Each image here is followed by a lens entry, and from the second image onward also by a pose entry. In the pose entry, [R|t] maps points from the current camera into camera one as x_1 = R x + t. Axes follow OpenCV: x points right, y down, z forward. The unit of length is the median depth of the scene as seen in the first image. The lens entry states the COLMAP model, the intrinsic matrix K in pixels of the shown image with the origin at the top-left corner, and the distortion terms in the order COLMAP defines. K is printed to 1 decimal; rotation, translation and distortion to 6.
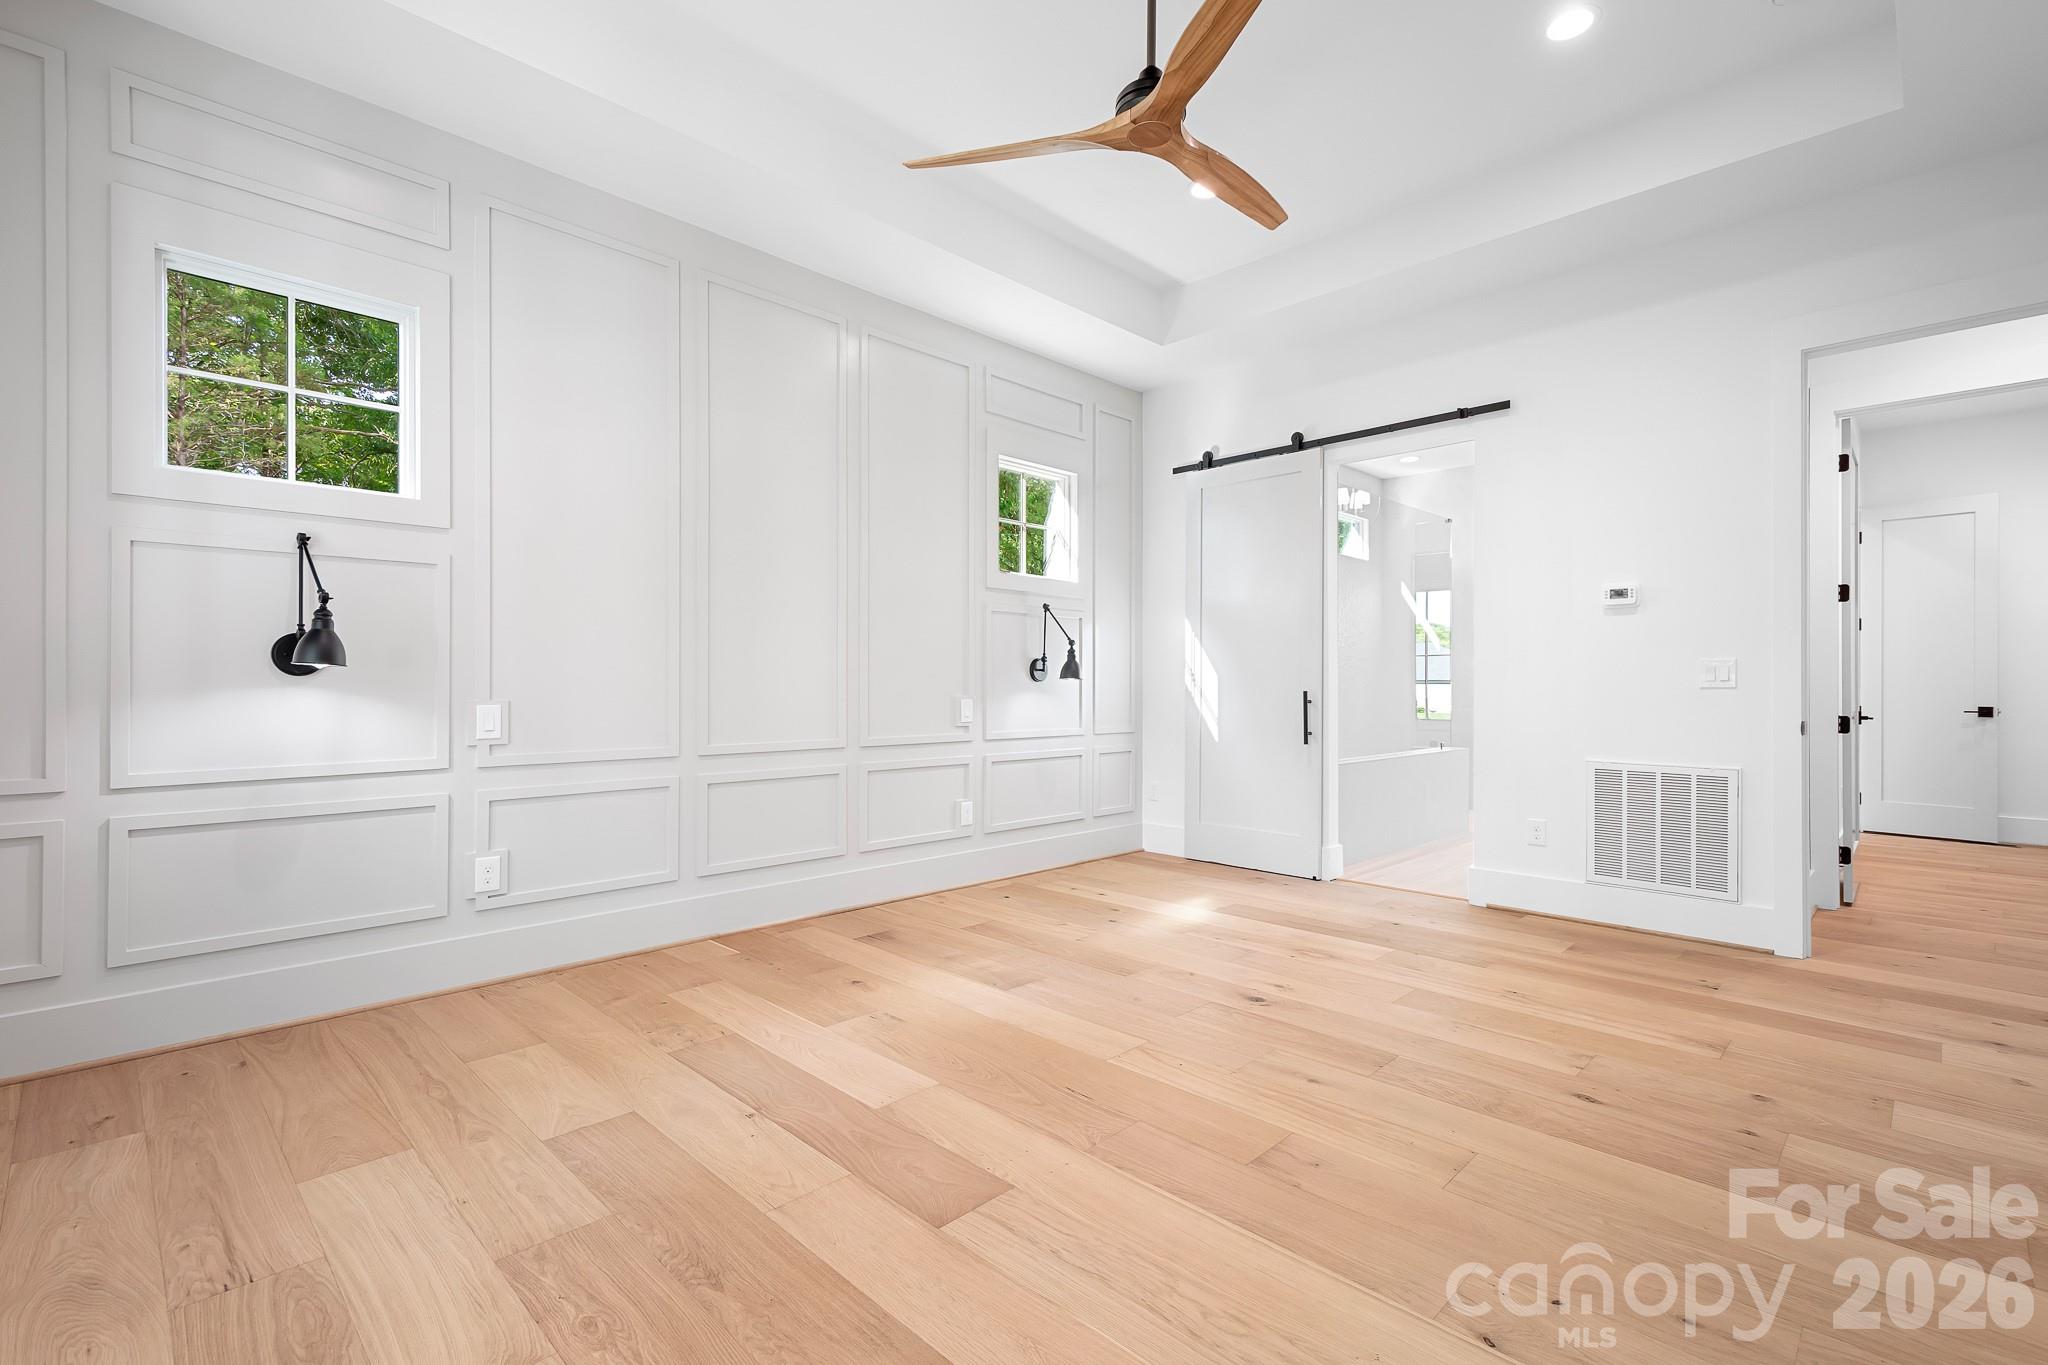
lens RADIAL K [[917.8, 0, 1017.9], [0, 917.8, 681.0], [0, 0, 1]] dist [0.000959, -0.000202]
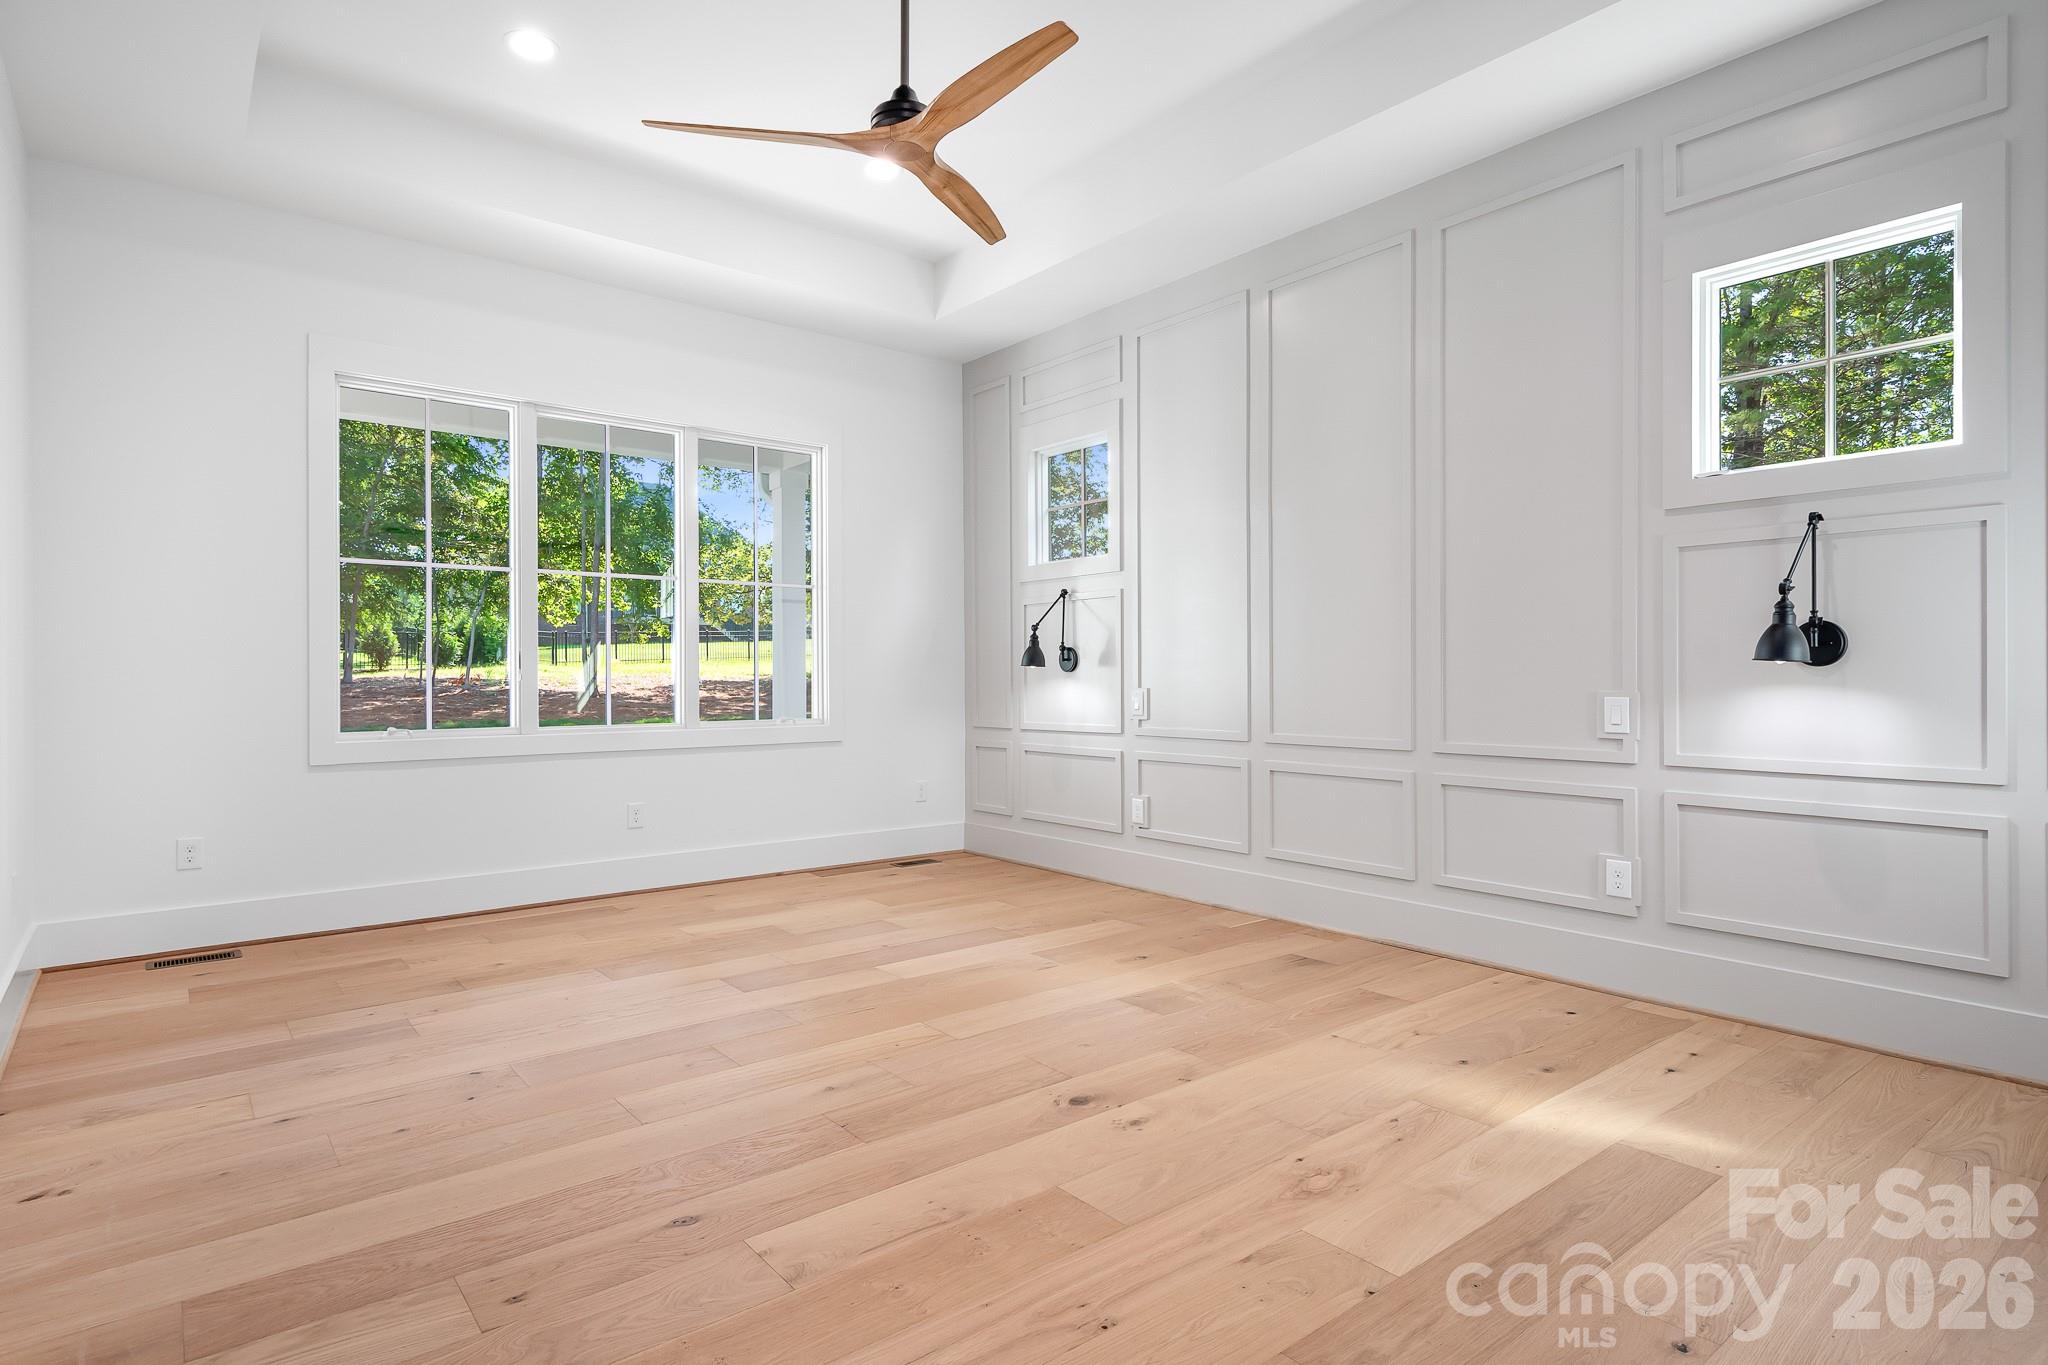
lens RADIAL K [[1083.1, 0, 1024.0], [0, 1083.1, 682.5], [0, 0, 1]] dist [-0.000716, -0.000163]
pose [[-0.108289, 0.002854, -0.994115, 0.968148], [0.004517, 0.999987, 0.002378, 0.009309], [0.994109, -0.004233, -0.108300, 0.906663]]
